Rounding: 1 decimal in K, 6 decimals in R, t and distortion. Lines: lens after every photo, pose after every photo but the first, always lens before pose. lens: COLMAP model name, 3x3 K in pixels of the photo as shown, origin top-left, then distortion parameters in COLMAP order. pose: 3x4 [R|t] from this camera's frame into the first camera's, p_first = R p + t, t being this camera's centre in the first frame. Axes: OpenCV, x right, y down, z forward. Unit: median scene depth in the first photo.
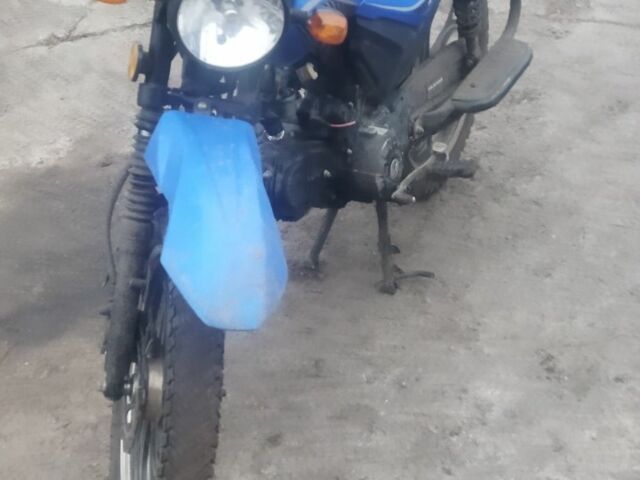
lens RADIAL K [[1047.5, 0, 321.1], [0, 1047.5, 241.6], [0, 0, 1]] dist [0.163664, 0.000000]
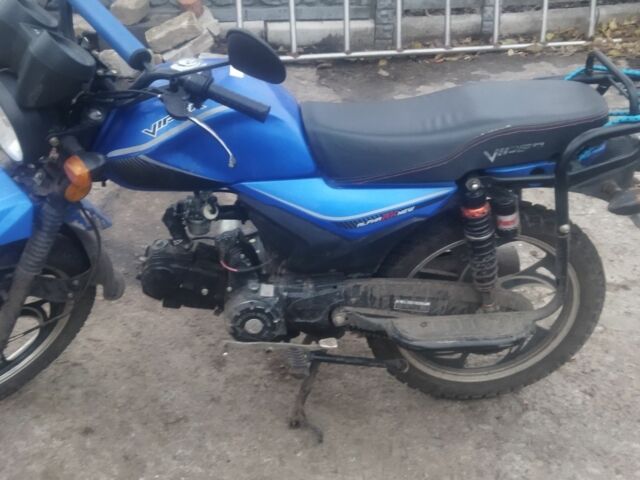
lens RADIAL K [[774.2, 0, 316.4], [0, 774.2, 242.3], [0, 0, 1]] dist [0.097278, 0.000000]
pose [[0.527223, 0.537628, -0.658021, 0.591648], [-0.527123, 0.814311, 0.242978, -0.372037], [0.666466, 0.218754, 0.712720, 0.417415]]
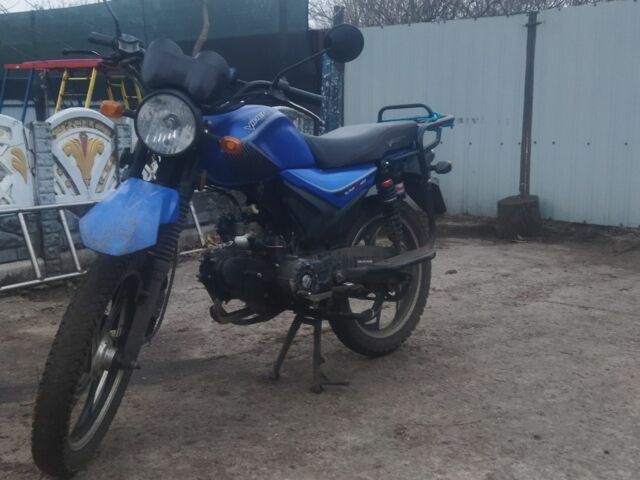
lens RADIAL K [[774.2, 0, 317.8], [0, 774.2, 237.5], [0, 0, 1]] dist [0.097278, 0.000000]
pose [[0.968706, 0.056499, -0.241696, 0.349338], [-0.155945, 0.896105, -0.415545, 0.335783], [0.193107, 0.440232, 0.876873, -0.027794]]
